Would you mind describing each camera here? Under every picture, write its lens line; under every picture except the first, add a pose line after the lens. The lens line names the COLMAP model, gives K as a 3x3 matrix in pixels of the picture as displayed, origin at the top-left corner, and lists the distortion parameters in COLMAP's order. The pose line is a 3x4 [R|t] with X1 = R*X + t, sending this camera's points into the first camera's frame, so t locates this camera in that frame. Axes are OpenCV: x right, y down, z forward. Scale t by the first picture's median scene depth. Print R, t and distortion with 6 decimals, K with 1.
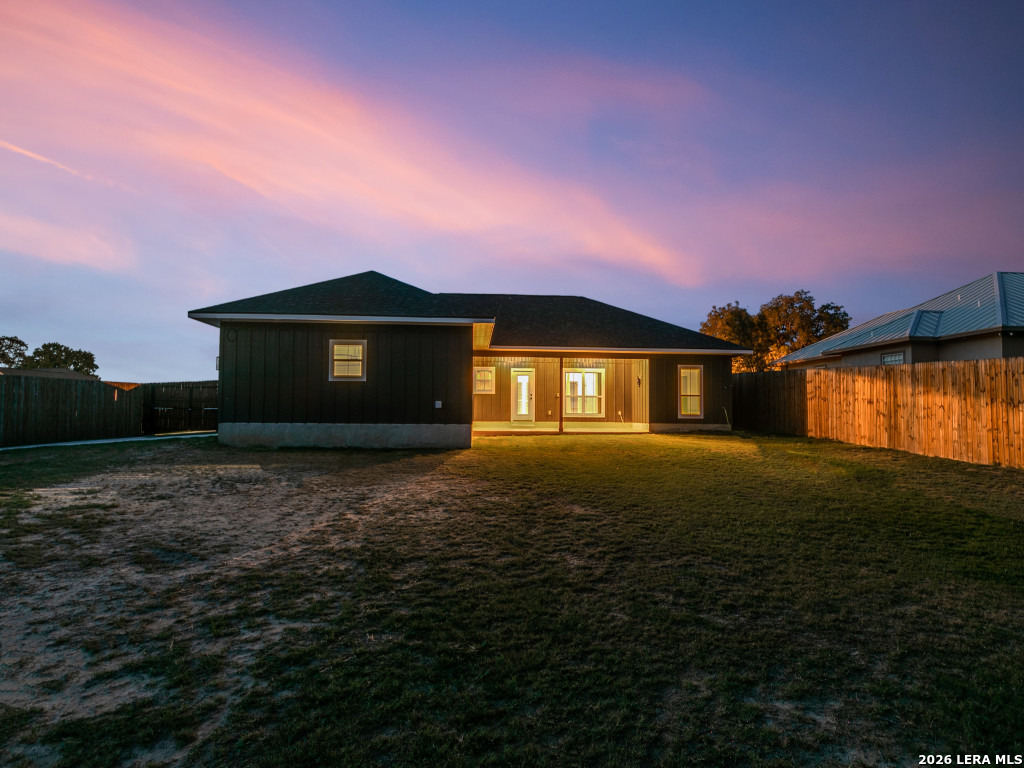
lens RADIAL K [[551.6, 0, 506.8], [0, 551.6, 394.0], [0, 0, 1]] dist [0.003069, 0.000035]
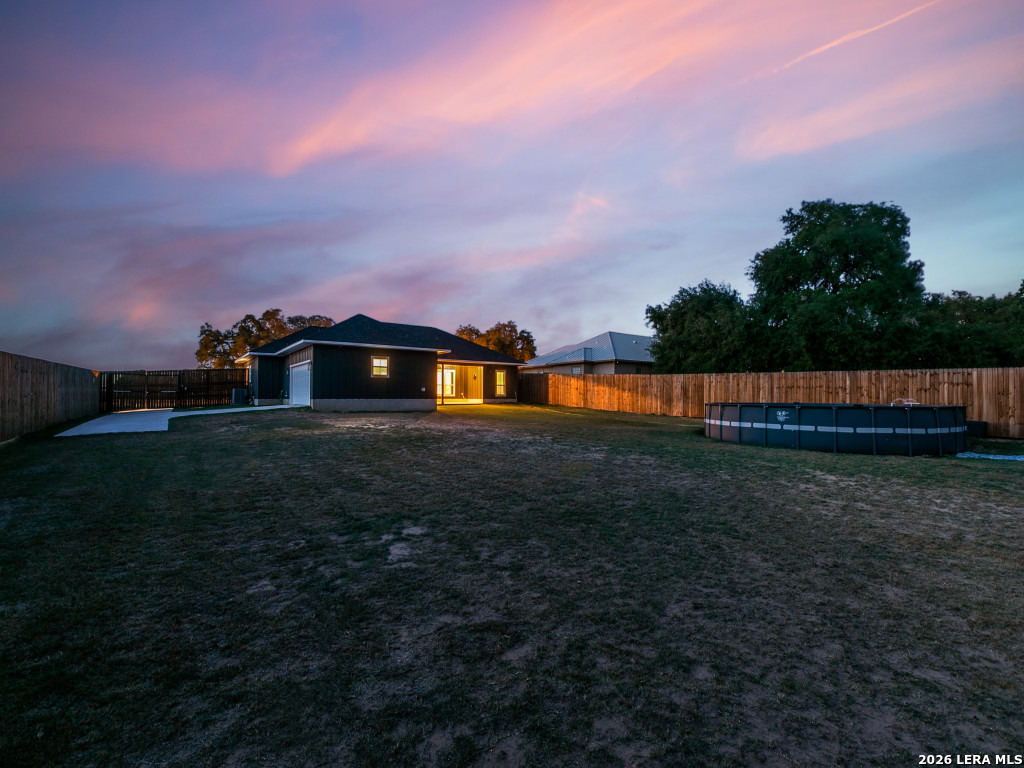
lens RADIAL K [[459.1, 0, 510.6], [0, 459.1, 388.0], [0, 0, 1]] dist [0.002972, 0.000490]
pose [[0.844633, 0.004748, 0.535325, -0.610338], [-0.013766, 0.999823, 0.012853, -0.010108], [-0.535169, -0.018226, 0.844549, -0.501845]]
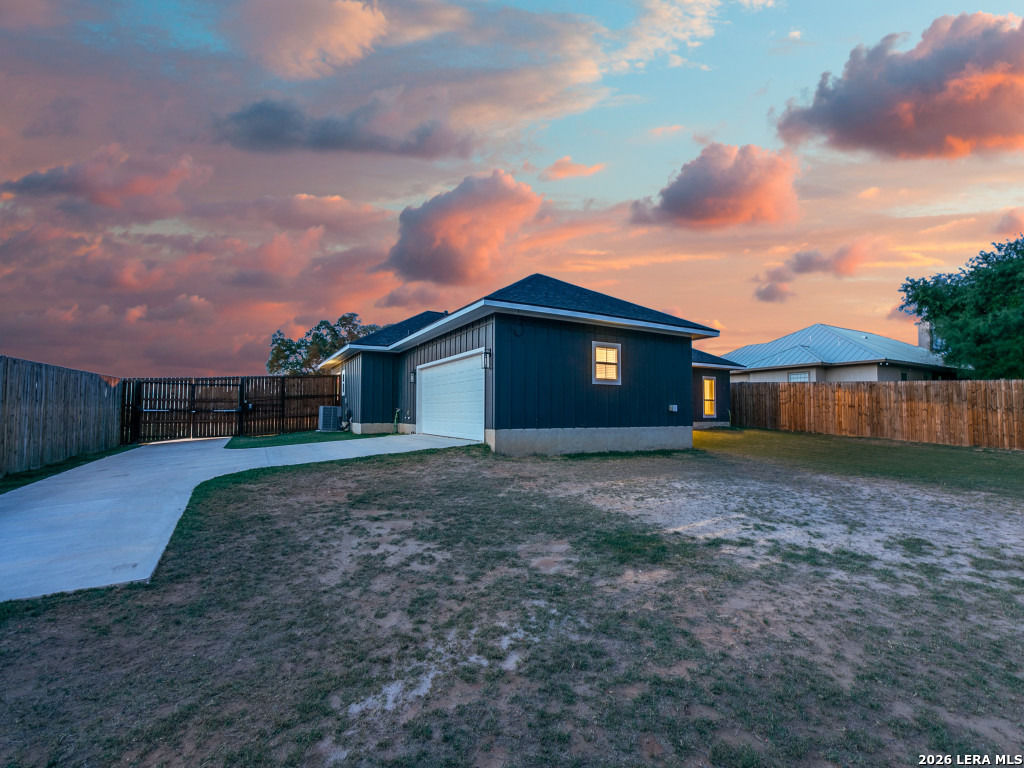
lens RADIAL K [[459.1, 0, 510.6], [0, 459.1, 388.0], [0, 0, 1]] dist [0.002972, 0.000490]
pose [[0.899577, 0.019603, 0.436322, -0.633483], [-0.012926, 0.999750, -0.018267, 0.000234], [-0.436570, 0.010793, 0.899605, 0.265725]]
